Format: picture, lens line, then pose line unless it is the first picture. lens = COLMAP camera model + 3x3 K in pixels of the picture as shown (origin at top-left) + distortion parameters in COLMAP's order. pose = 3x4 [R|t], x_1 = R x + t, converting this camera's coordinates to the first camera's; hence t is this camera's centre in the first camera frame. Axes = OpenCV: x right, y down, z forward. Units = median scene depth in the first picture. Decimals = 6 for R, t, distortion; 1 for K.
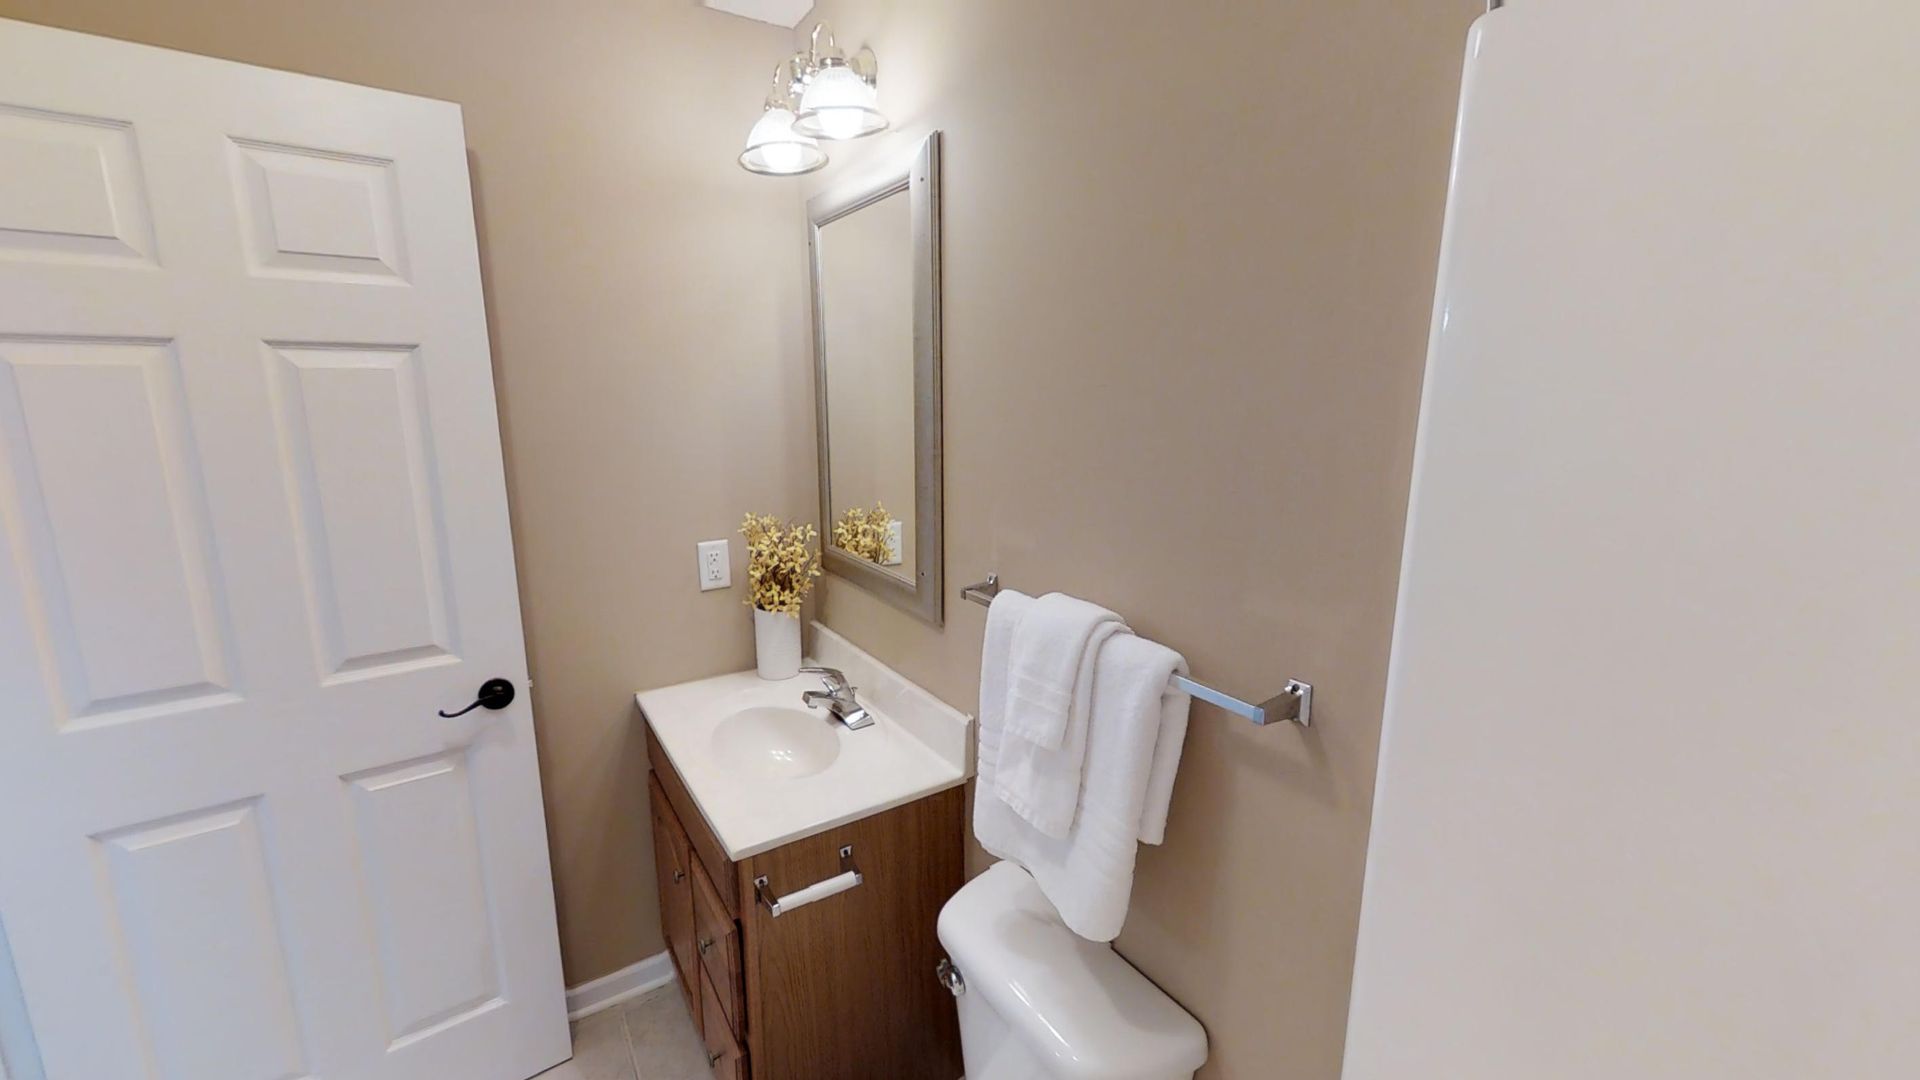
lens RADIAL K [[756.7, 0, 960.0], [0, 756.7, 540.0], [0, 0, 1]] dist [-0.001461, -0.000132]
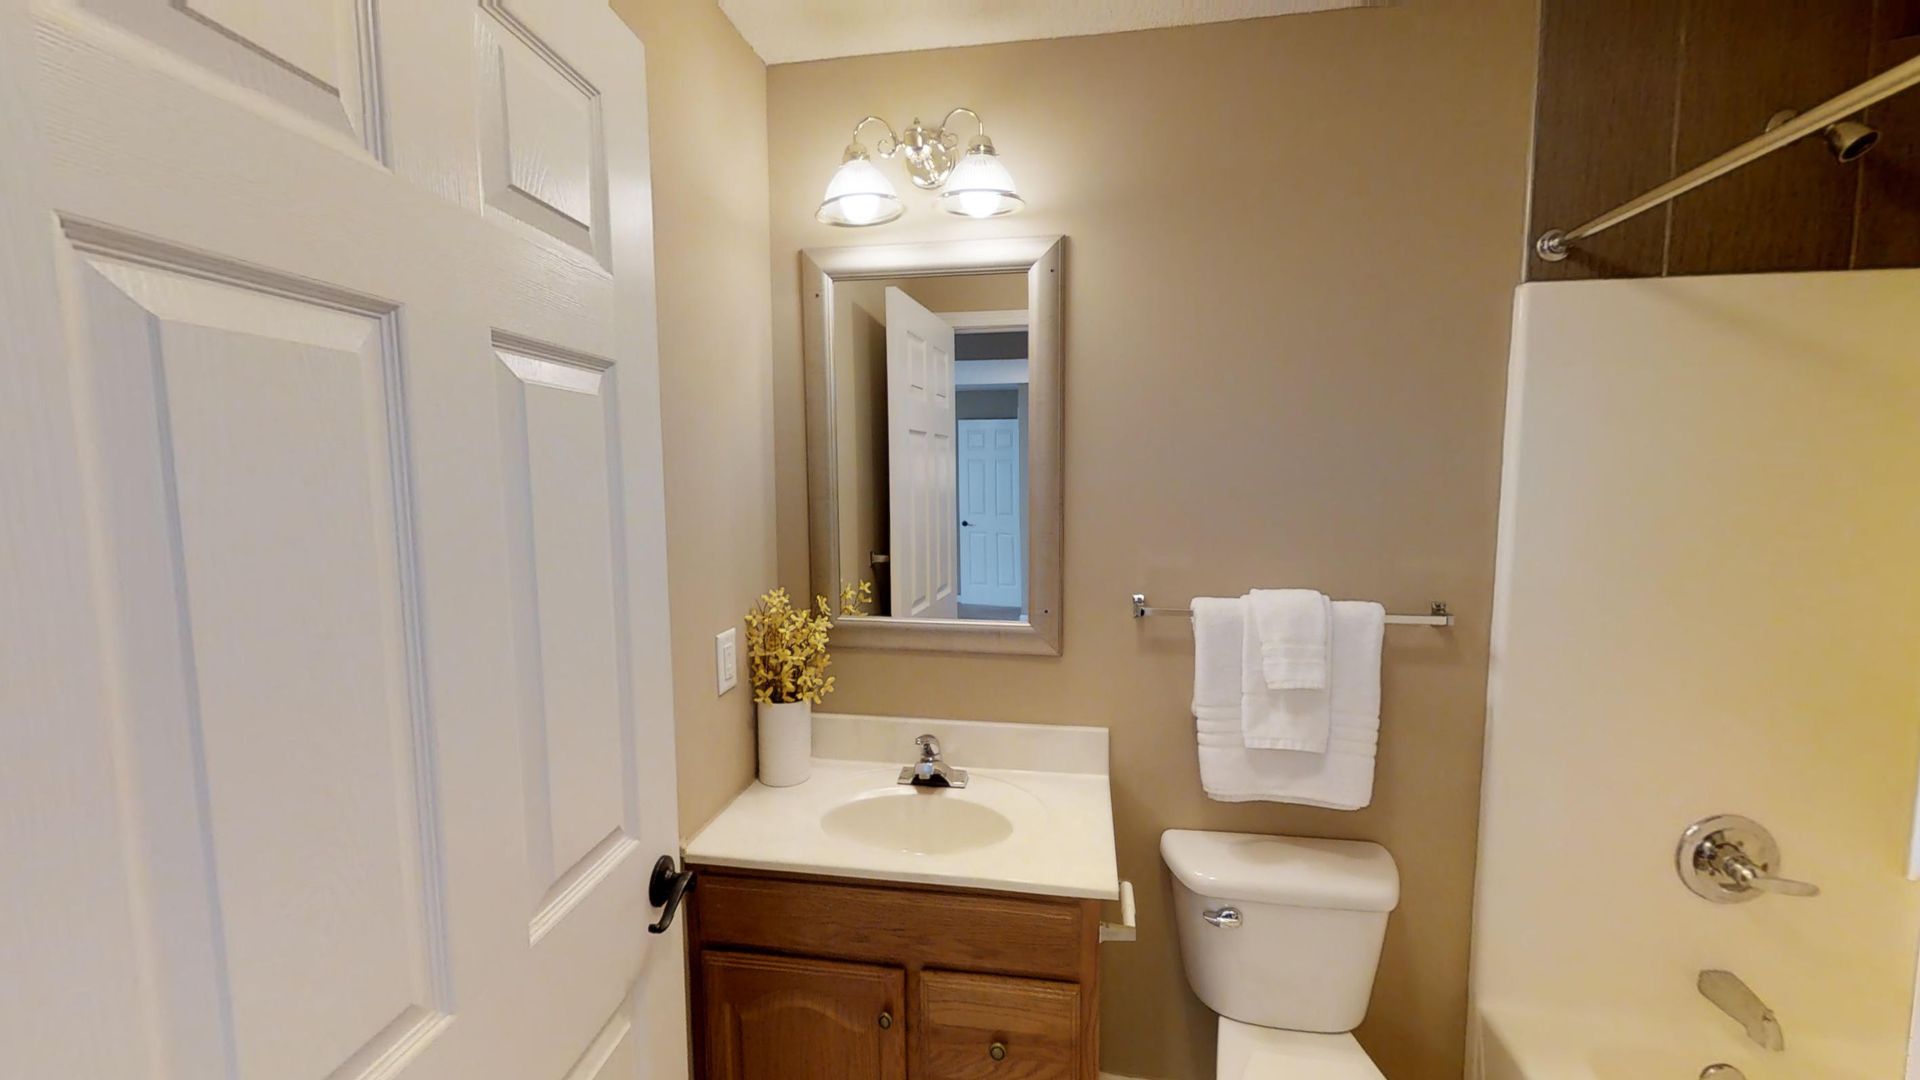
lens RADIAL K [[756.9, 0, 960.0], [0, 756.9, 540.0], [0, 0, 1]] dist [-0.001101, -0.000062]
pose [[0.676422, -0.068449, 0.733327, -1.045114], [0.147551, 0.988081, -0.043873, -0.031341], [-0.721583, 0.137880, 0.678459, 0.363132]]
